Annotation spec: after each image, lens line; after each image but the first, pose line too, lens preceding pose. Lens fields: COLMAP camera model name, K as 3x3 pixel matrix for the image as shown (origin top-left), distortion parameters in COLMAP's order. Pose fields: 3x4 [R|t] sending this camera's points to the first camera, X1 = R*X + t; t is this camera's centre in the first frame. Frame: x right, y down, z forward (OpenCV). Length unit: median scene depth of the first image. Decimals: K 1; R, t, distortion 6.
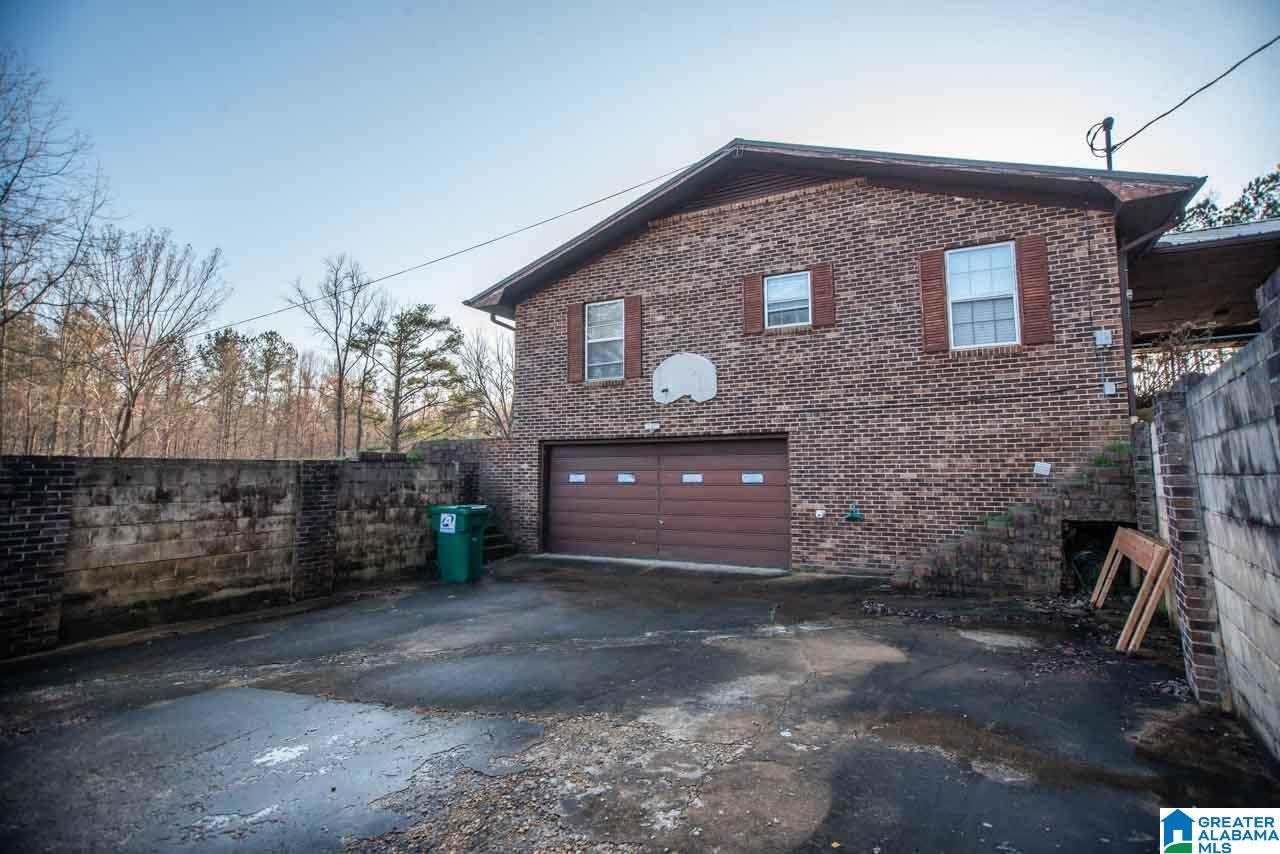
lens RADIAL K [[649.3, 0, 637.0], [0, 649.3, 418.1], [0, 0, 1]] dist [0.007523, 0.000579]
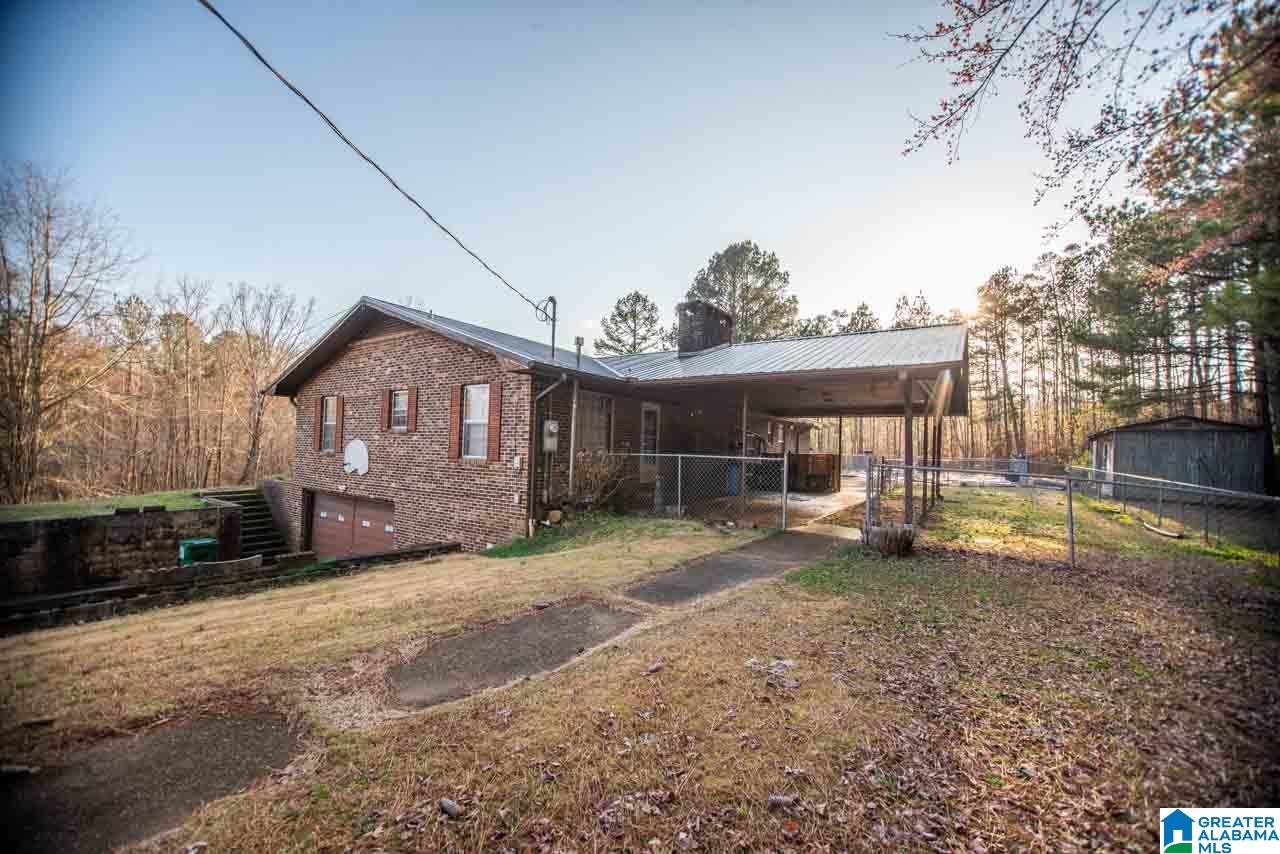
lens RADIAL K [[513.1, 0, 643.1], [0, 513.1, 434.7], [0, 0, 1]] dist [-0.003711, 0.000971]
pose [[0.989483, 0.026466, -0.142208, 0.936806], [-0.016634, 0.997416, 0.069890, -0.216851], [0.143690, -0.066789, 0.987366, -0.046550]]
